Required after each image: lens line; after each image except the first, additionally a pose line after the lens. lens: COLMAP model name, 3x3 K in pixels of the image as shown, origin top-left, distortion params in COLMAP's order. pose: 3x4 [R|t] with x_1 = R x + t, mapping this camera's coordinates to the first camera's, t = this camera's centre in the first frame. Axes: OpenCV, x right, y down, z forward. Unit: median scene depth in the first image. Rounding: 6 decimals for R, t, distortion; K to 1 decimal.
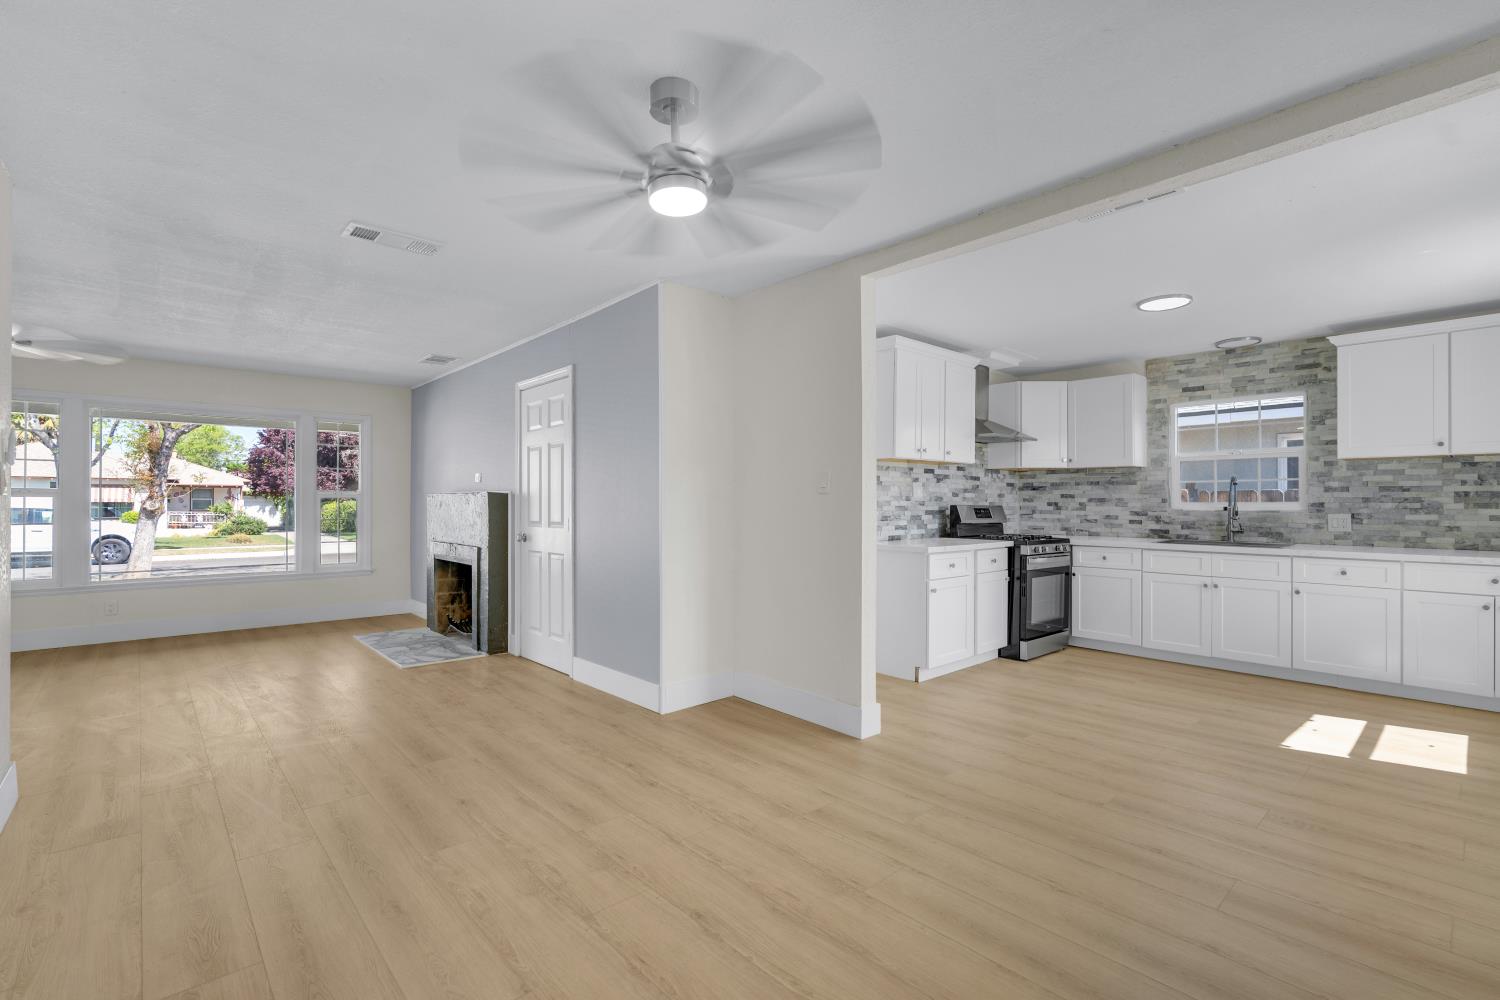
lens RADIAL K [[674.4, 0, 748.6], [0, 674.4, 500.2], [0, 0, 1]] dist [-0.005932, 0.002580]
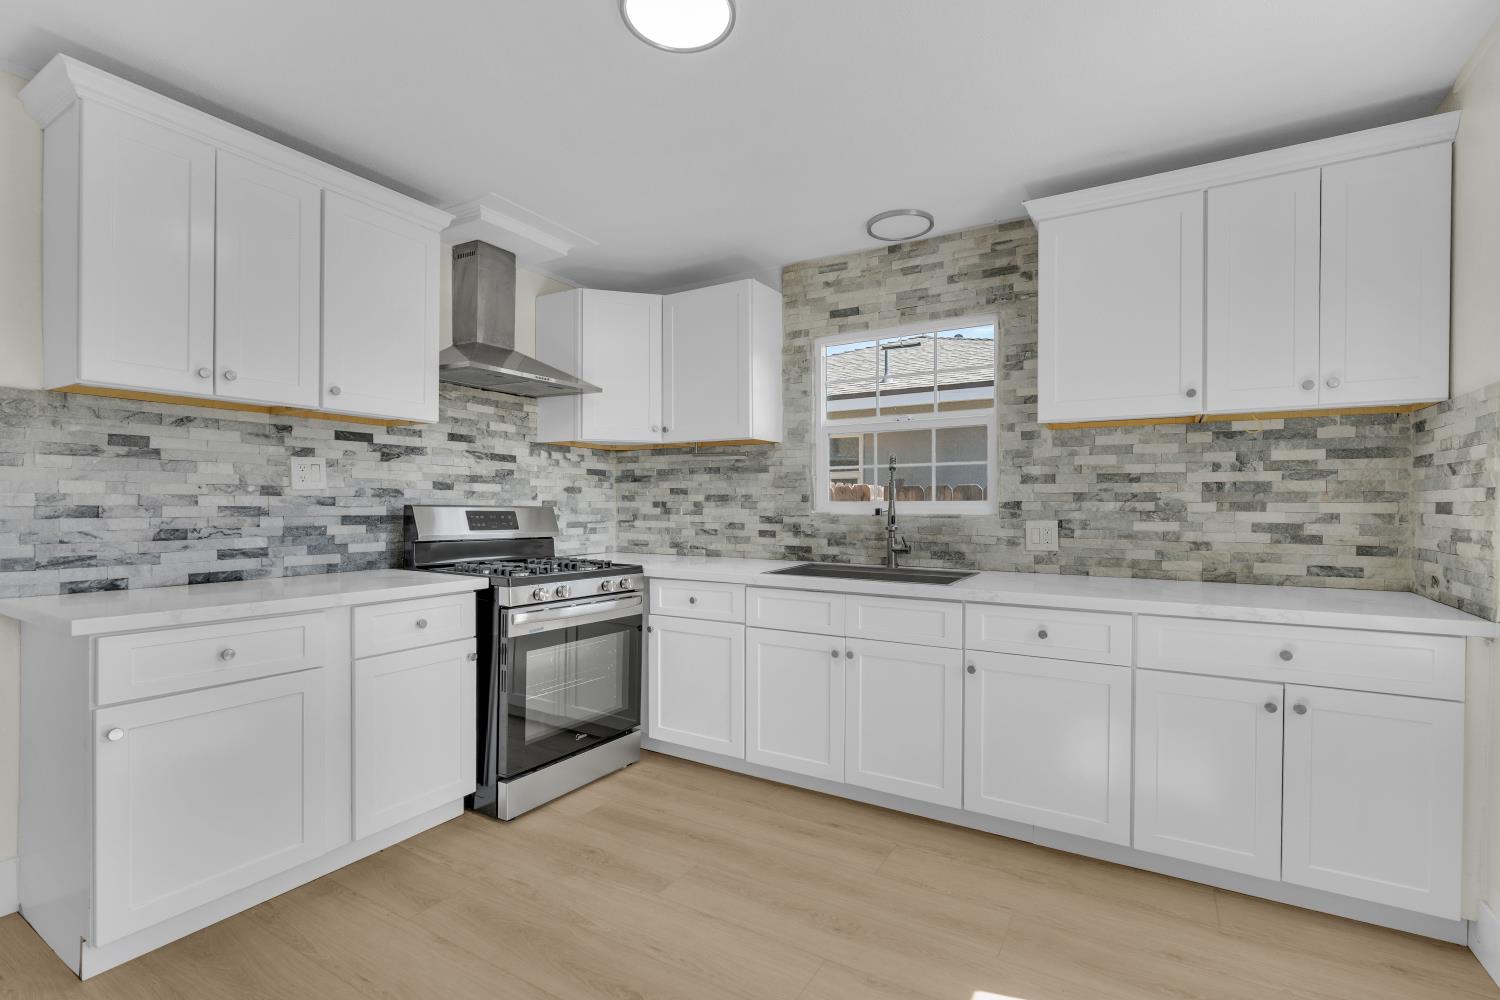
lens RADIAL K [[674.4, 0, 754.4], [0, 674.4, 508.5], [0, 0, 1]] dist [-0.005932, 0.002580]
pose [[0.958197, 0.000538, 0.286110, 0.437042], [-0.002716, 0.999970, 0.007215, 0.005828], [-0.286098, -0.007691, 0.958170, 0.472380]]
